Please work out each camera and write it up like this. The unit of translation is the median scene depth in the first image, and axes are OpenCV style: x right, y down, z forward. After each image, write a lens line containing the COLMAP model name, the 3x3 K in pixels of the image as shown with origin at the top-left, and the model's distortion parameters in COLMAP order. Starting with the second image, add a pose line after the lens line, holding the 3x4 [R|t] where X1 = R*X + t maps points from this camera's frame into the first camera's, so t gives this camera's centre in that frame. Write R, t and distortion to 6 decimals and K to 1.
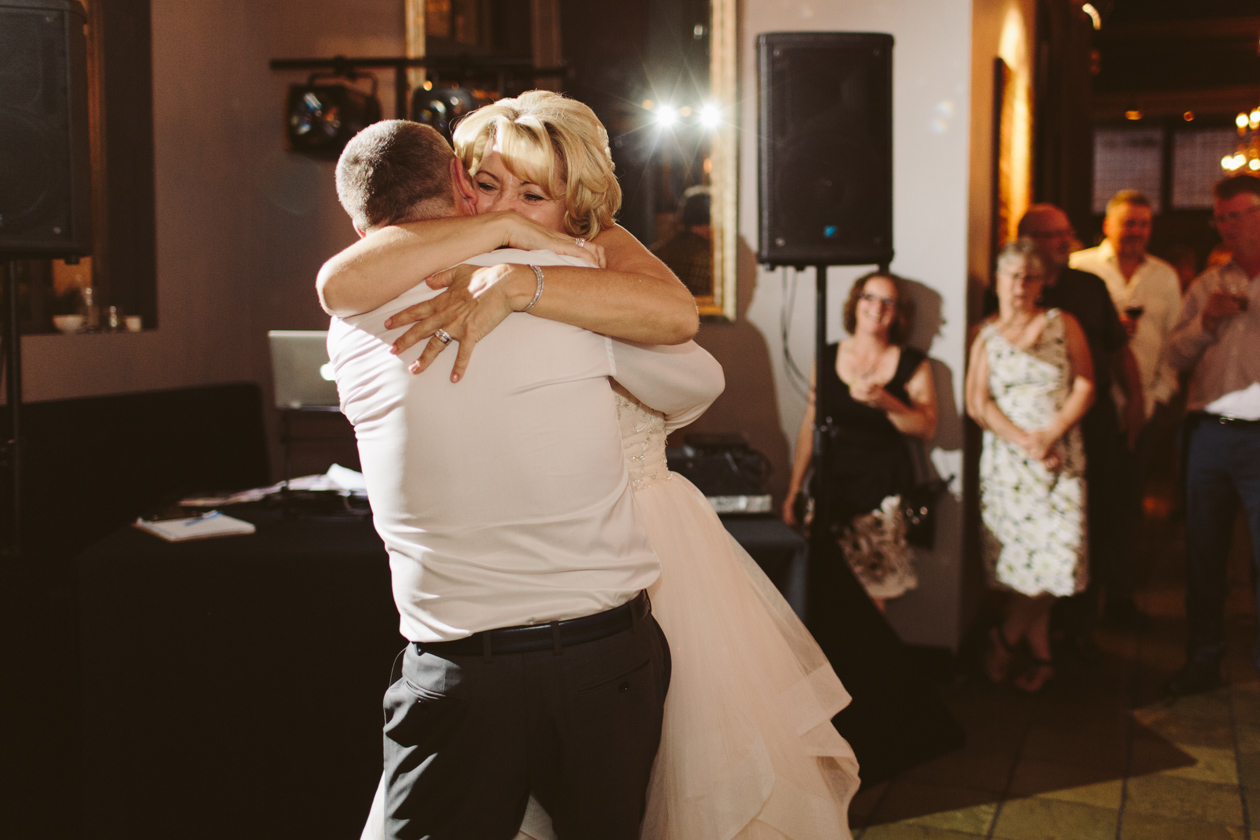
lens RADIAL K [[1314.3, 0, 661.6], [0, 1314.3, 365.2], [0, 0, 1]] dist [0.001504, 0.007299]
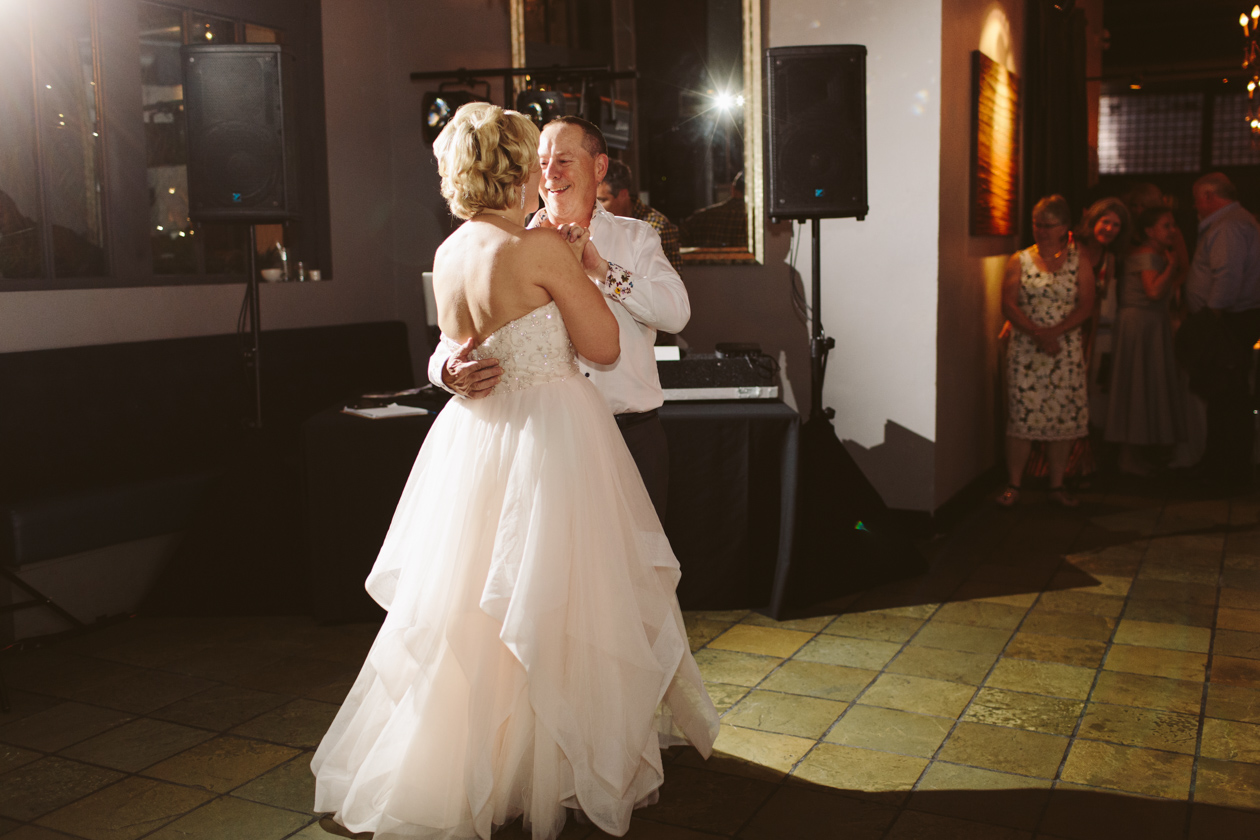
lens RADIAL K [[1263.4, 0, 634.0], [0, 1263.4, 405.8], [0, 0, 1]] dist [-0.002404, -0.001977]
pose [[0.995252, -0.007837, -0.097015, 0.052500], [0.013465, 0.998255, 0.057491, 0.035567], [0.096395, -0.058524, 0.993621, -0.291346]]
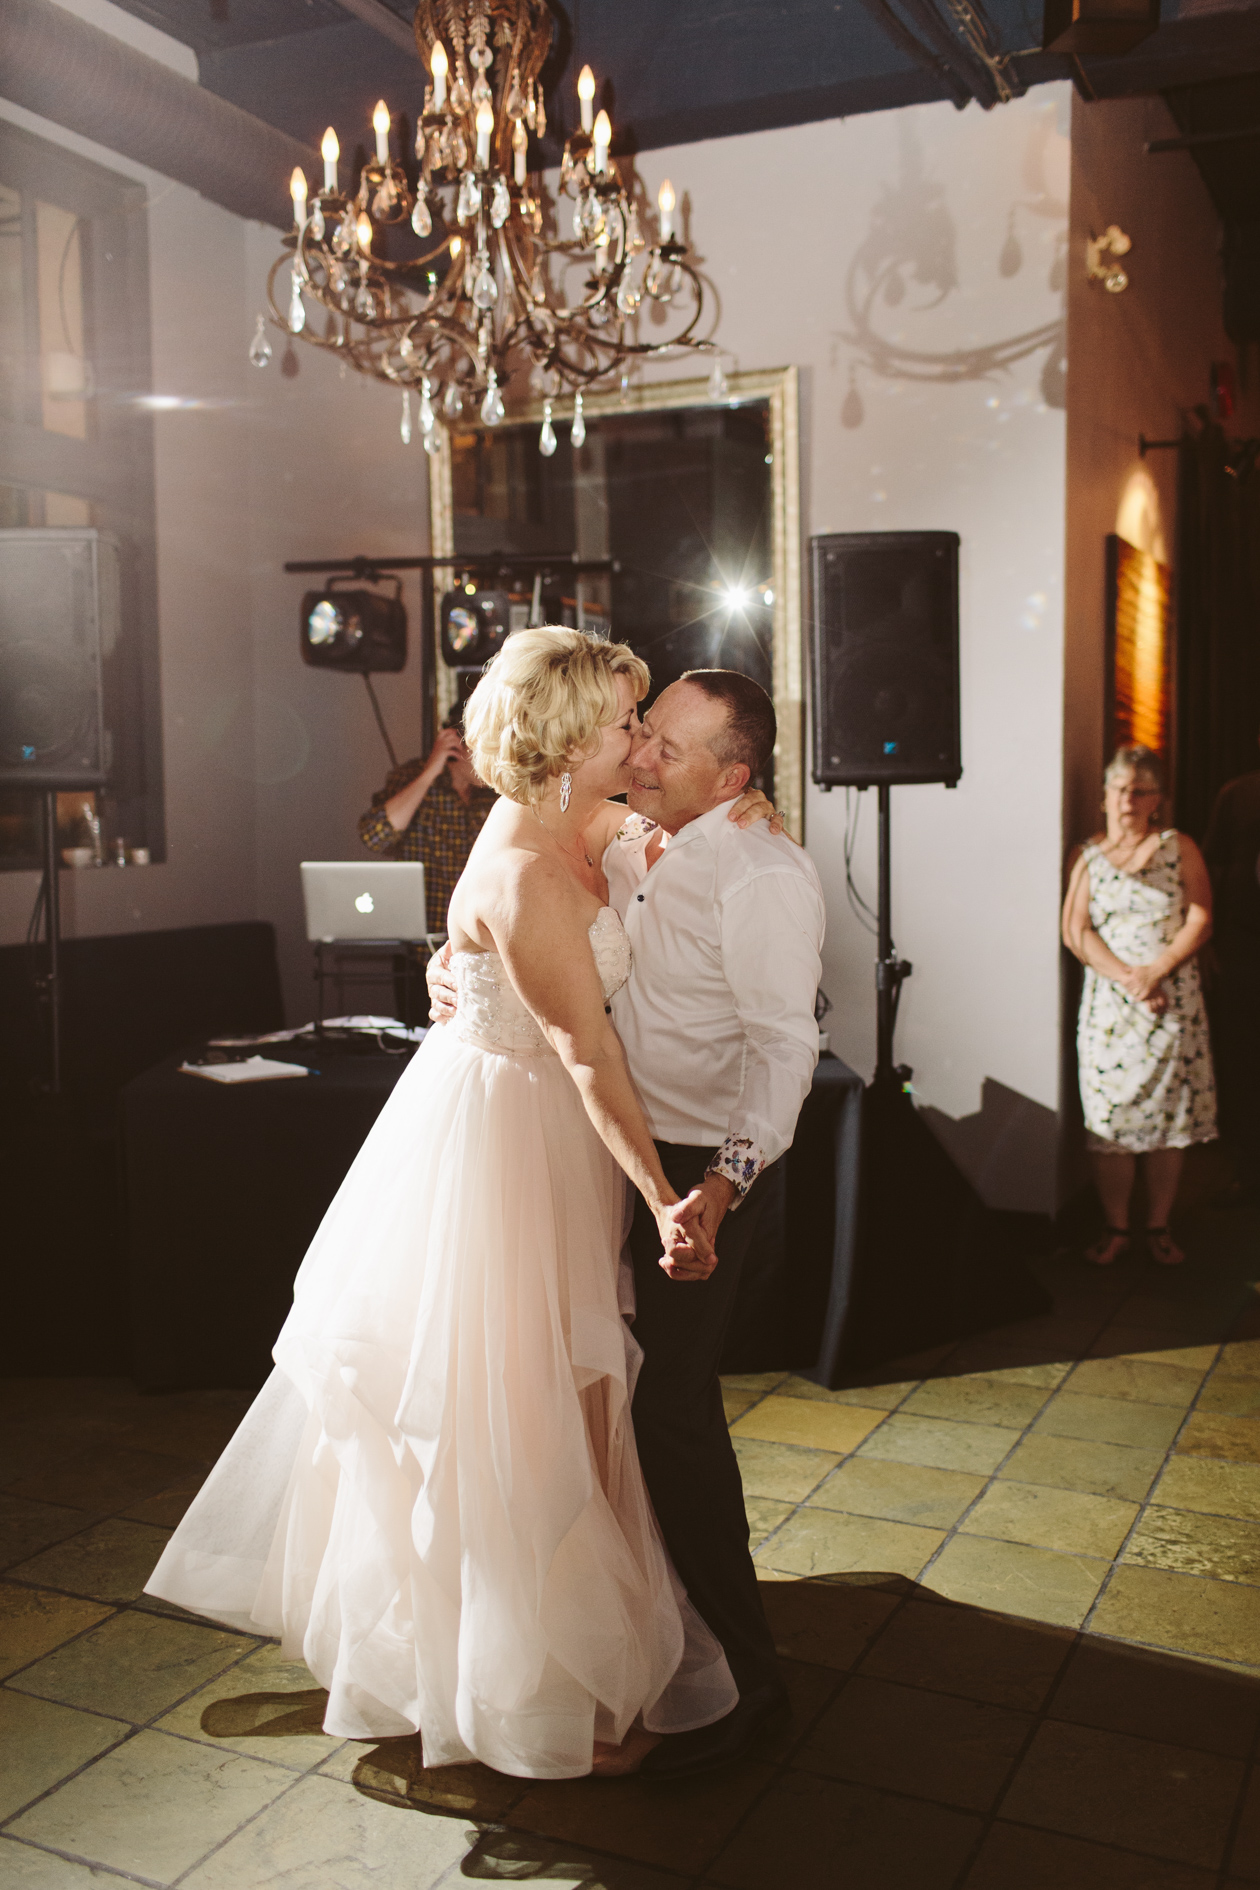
lens RADIAL K [[1807.4, 0, 580.4], [0, 1807.4, 945.9], [0, 0, 1]] dist [-0.004767, 0.001332]
pose [[0.994808, -0.006695, -0.101549, 0.033403], [0.008828, 0.999750, 0.020566, 0.008210], [0.101386, -0.021355, 0.994618, -0.248502]]
